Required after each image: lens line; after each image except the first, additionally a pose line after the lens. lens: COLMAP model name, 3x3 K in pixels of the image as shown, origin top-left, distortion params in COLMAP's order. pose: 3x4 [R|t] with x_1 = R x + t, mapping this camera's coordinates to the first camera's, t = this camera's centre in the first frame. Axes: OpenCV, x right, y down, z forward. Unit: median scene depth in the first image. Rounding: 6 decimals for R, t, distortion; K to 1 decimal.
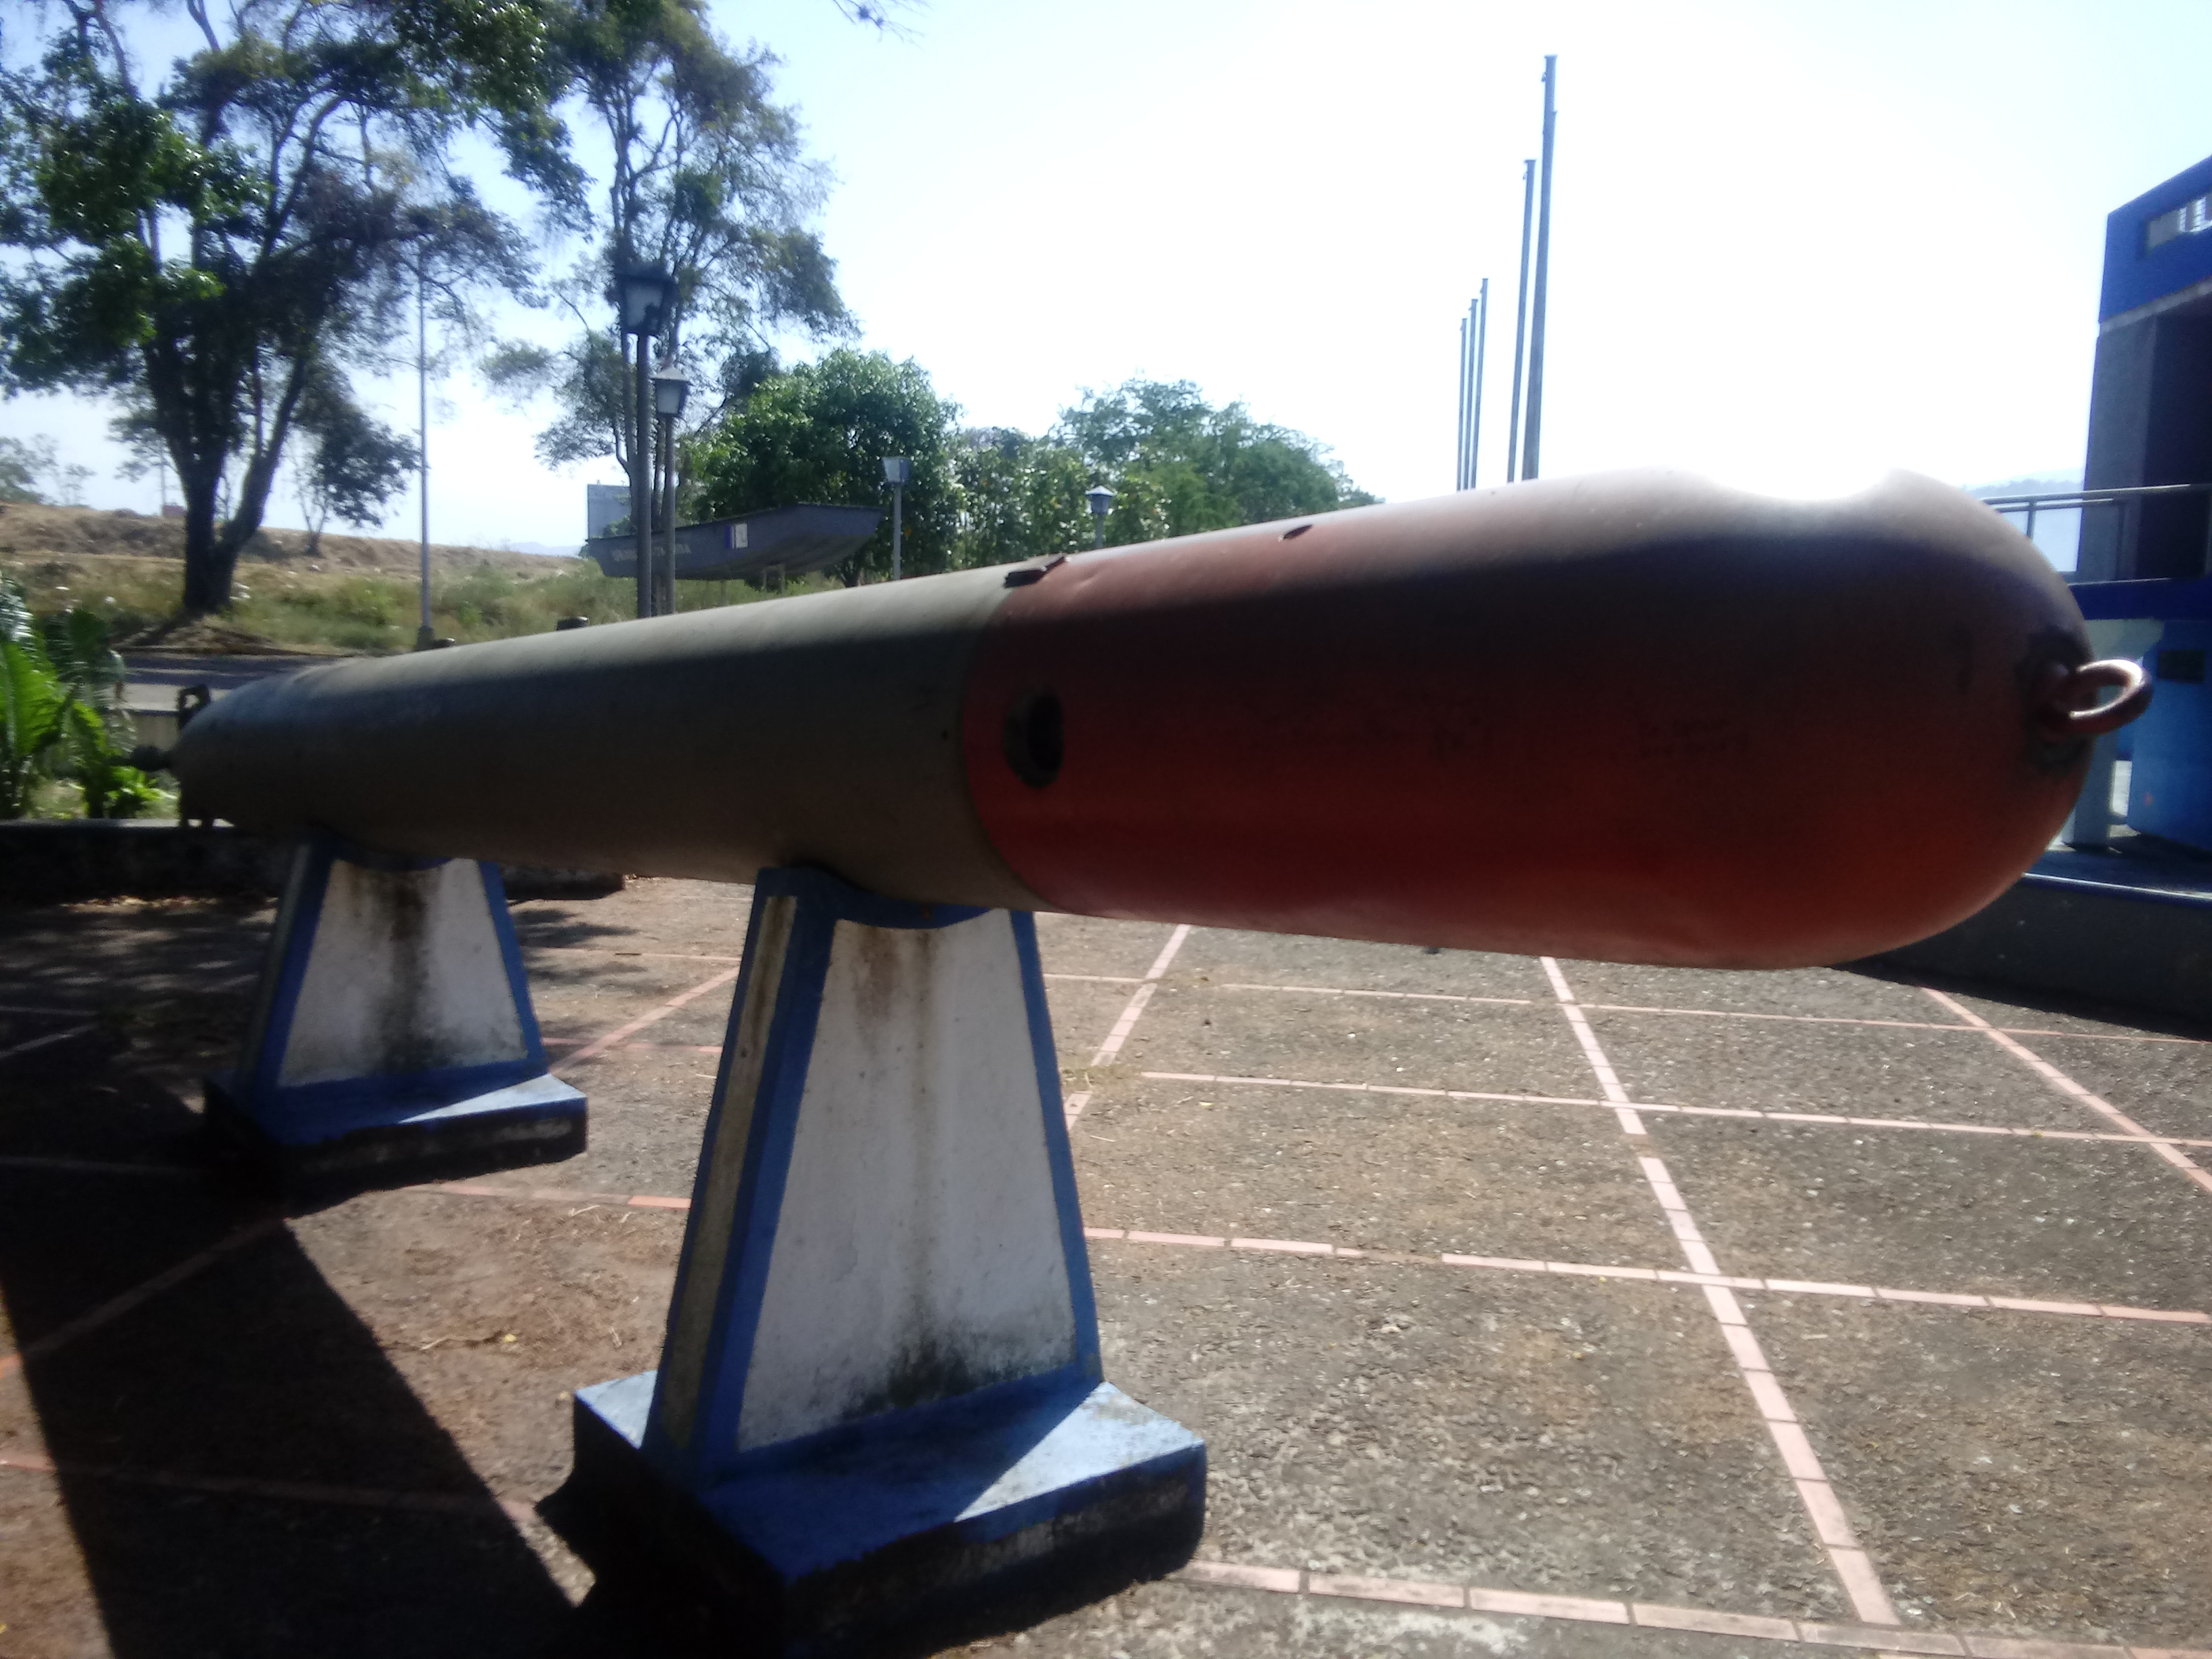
lens RADIAL K [[1904.7, 0, 1213.1], [0, 1904.7, 791.8], [0, 0, 1]] dist [0.046052, -0.002070]
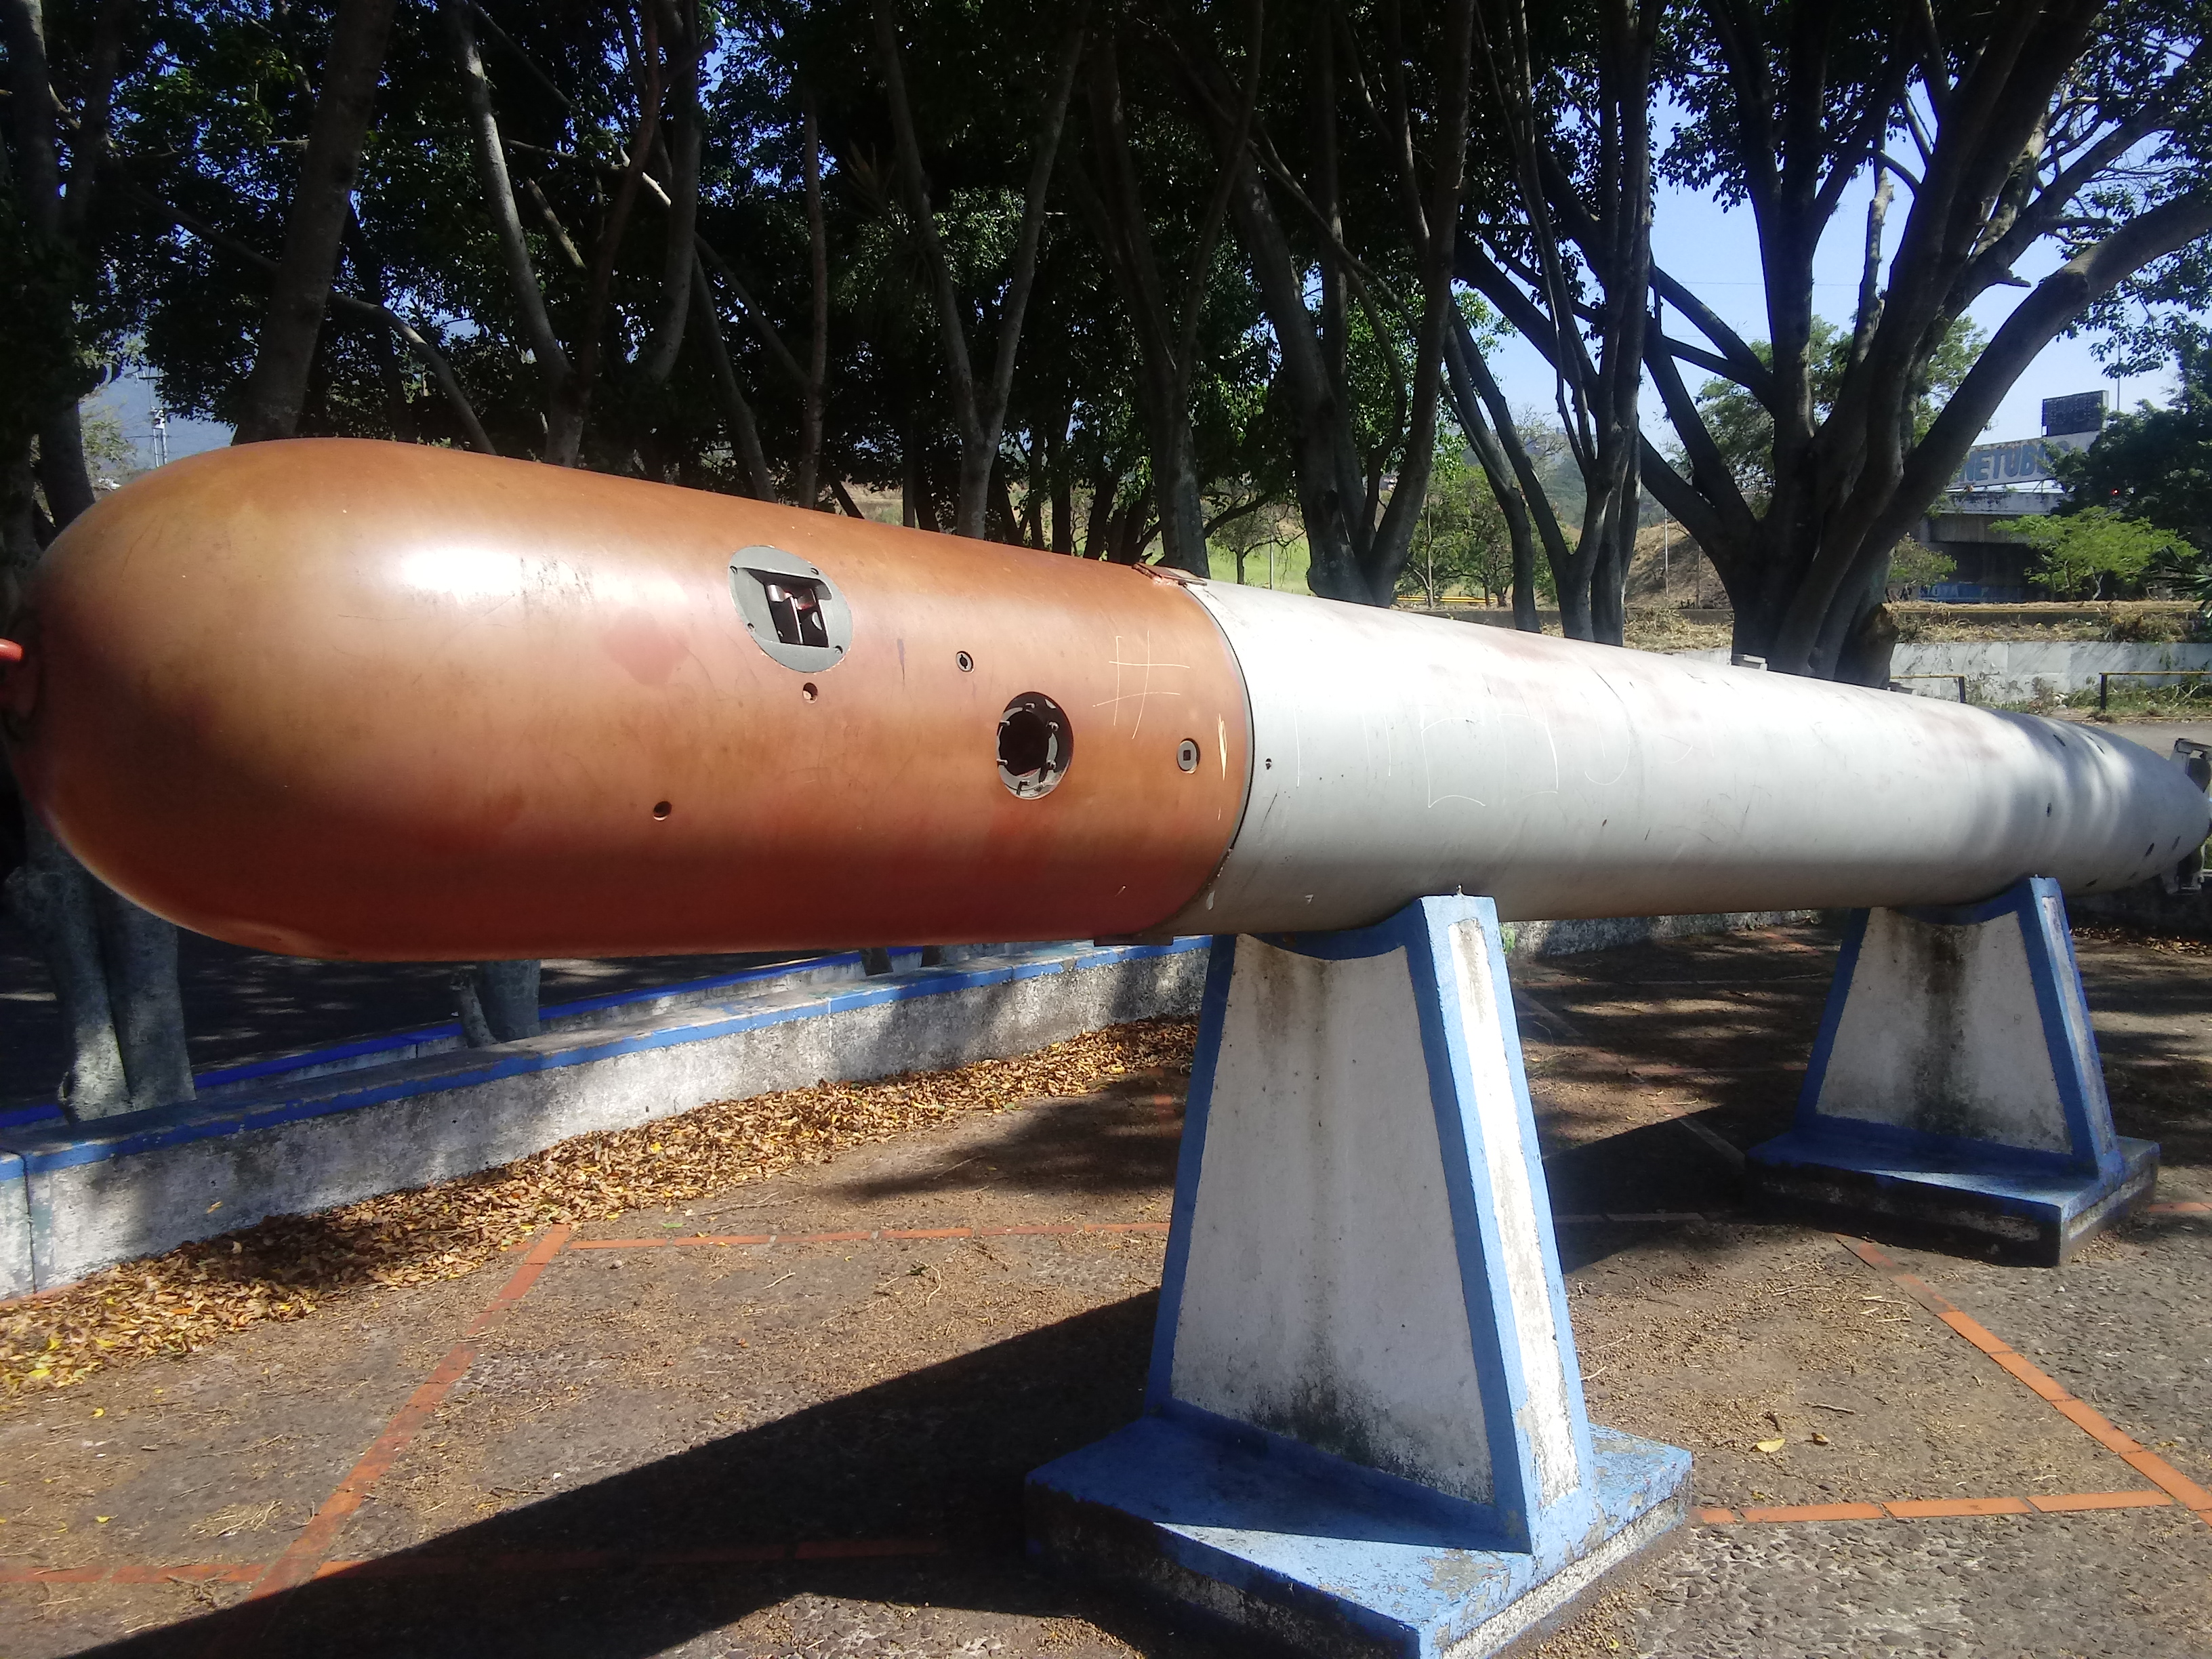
lens RADIAL K [[1956.4, 0, 1179.2], [0, 1956.4, 829.6], [0, 0, 1]] dist [0.105468, -0.194592]
pose [[0.149806, 0.052588, -0.987316, 0.782149], [-0.075750, 0.996260, 0.041571, -0.028094], [0.985809, 0.068561, 0.153229, 0.732235]]
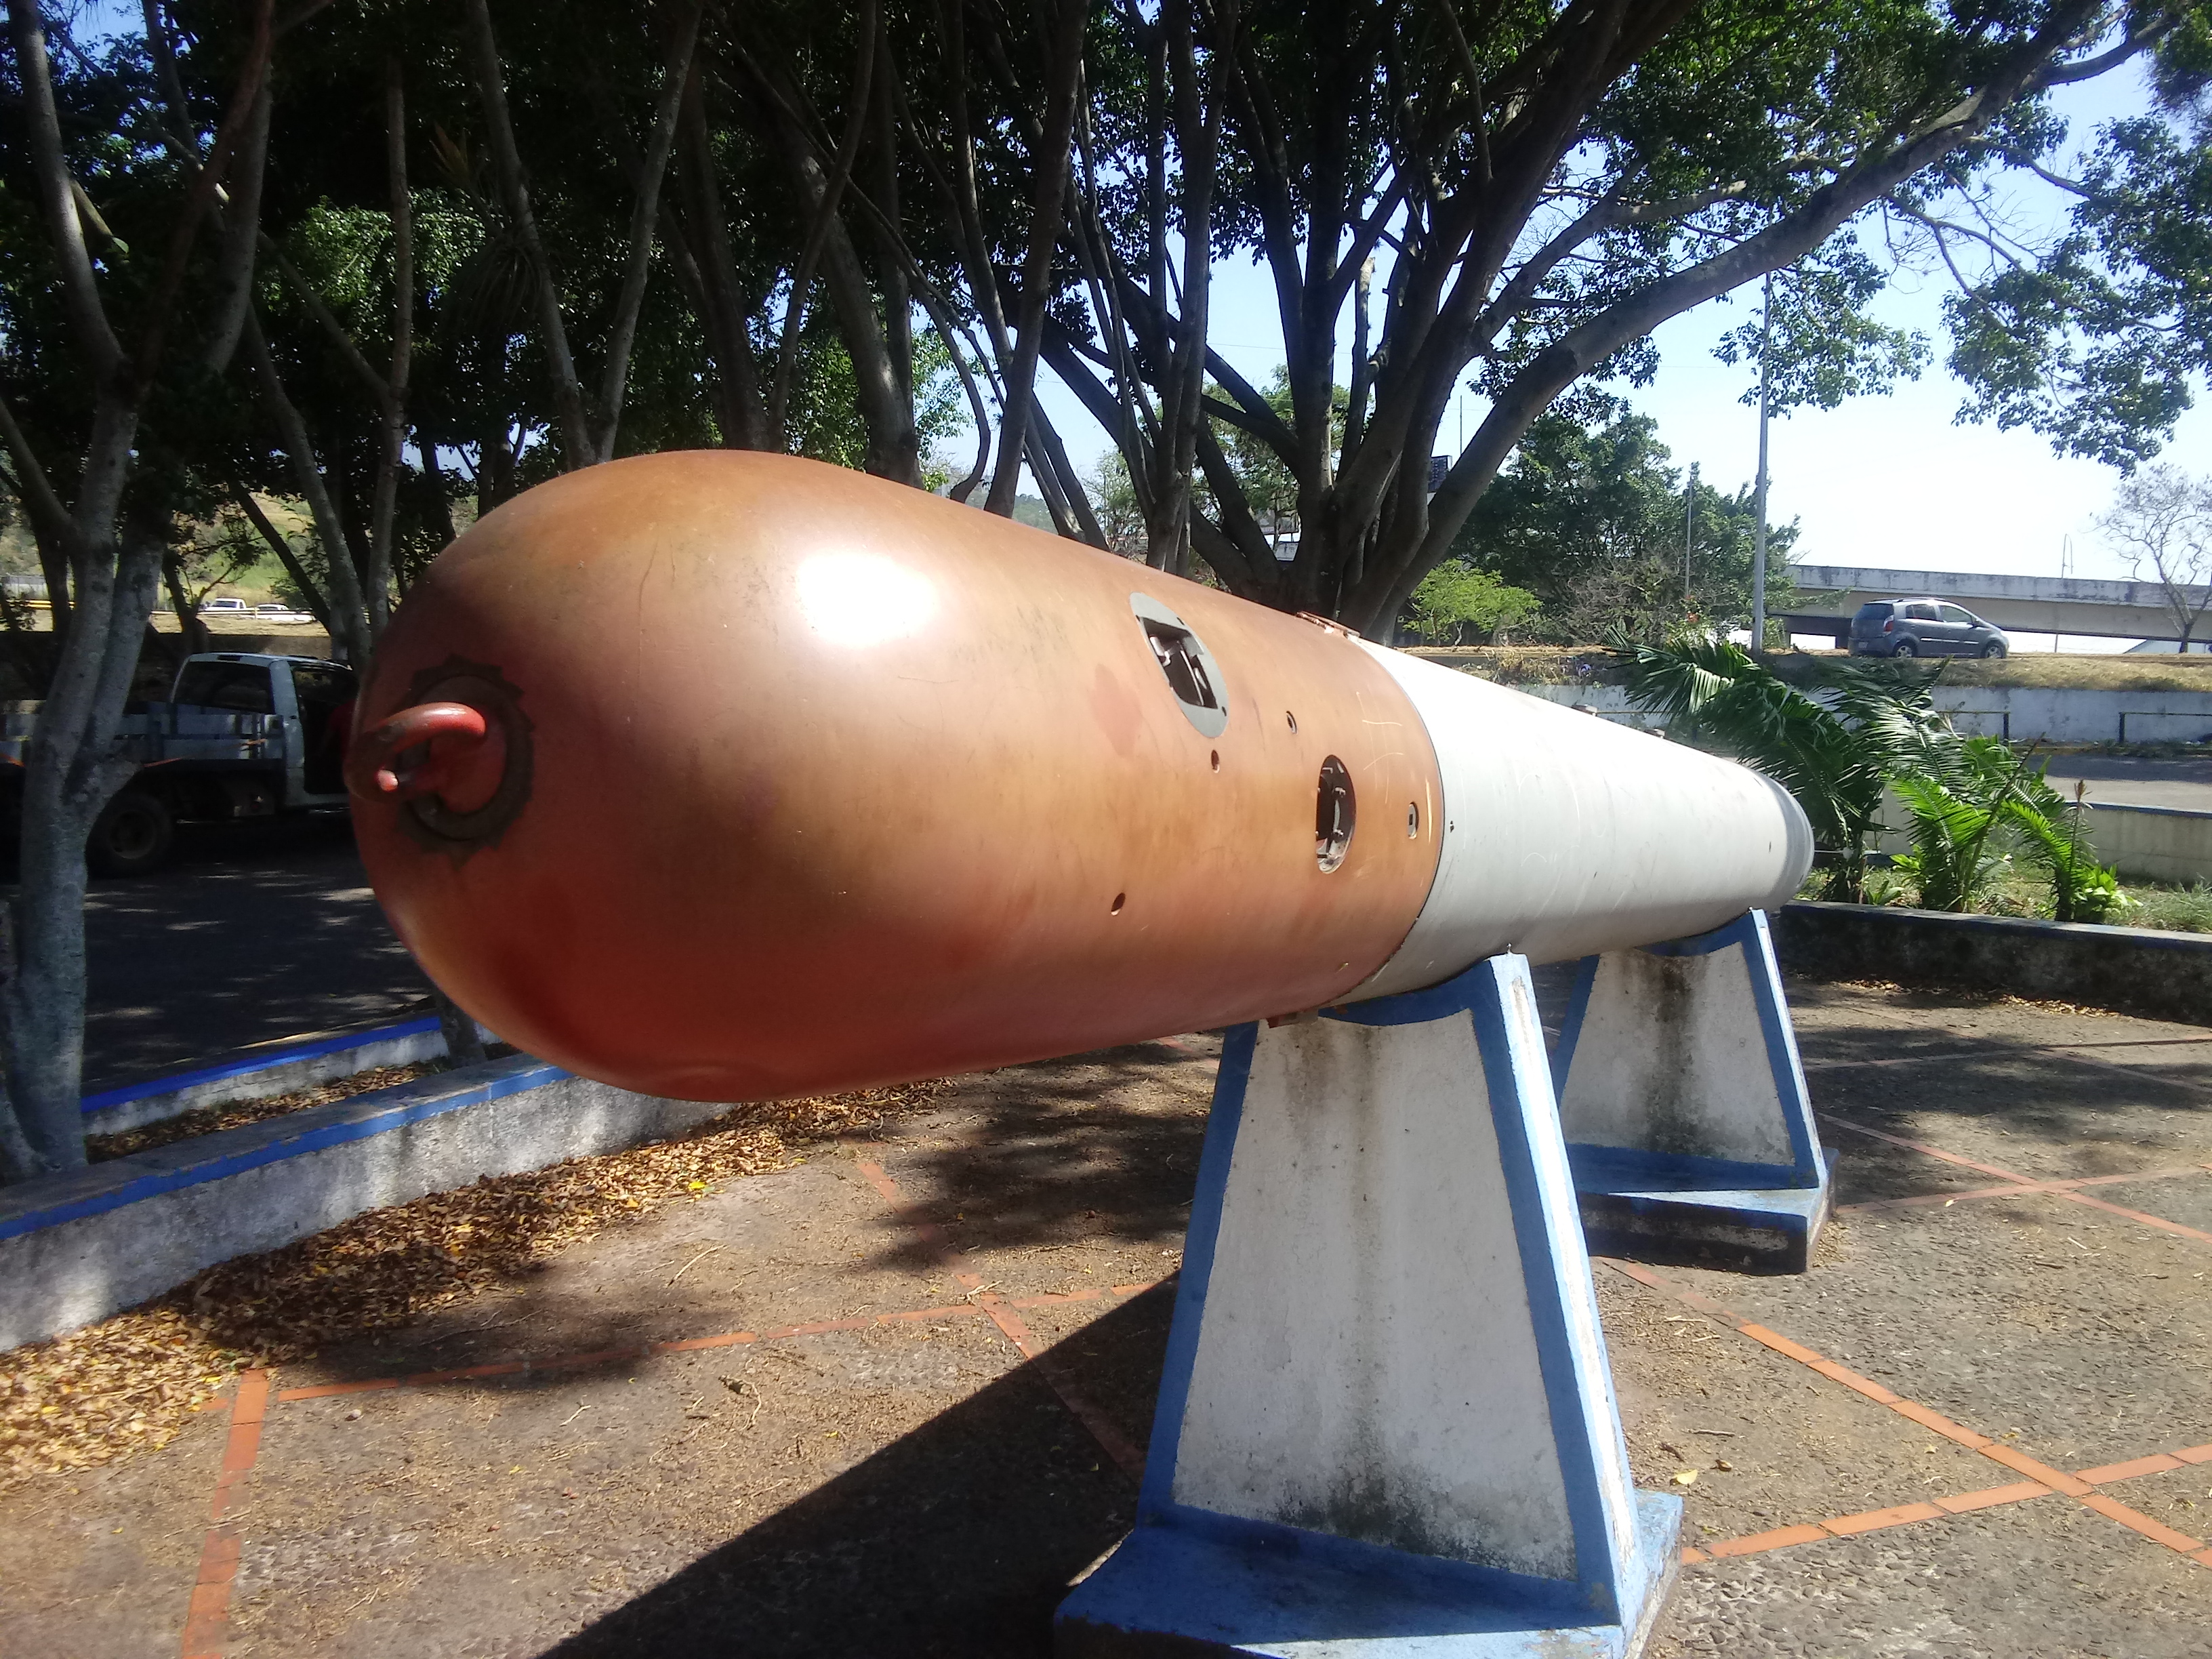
lens RADIAL K [[1956.4, 0, 1179.2], [0, 1956.4, 829.6], [0, 0, 1]] dist [0.105468, -0.194592]
pose [[0.441356, 0.030724, -0.896806, 0.631085], [-0.063587, 0.997972, 0.002896, -0.018814], [0.895076, 0.055747, 0.442415, 0.465004]]
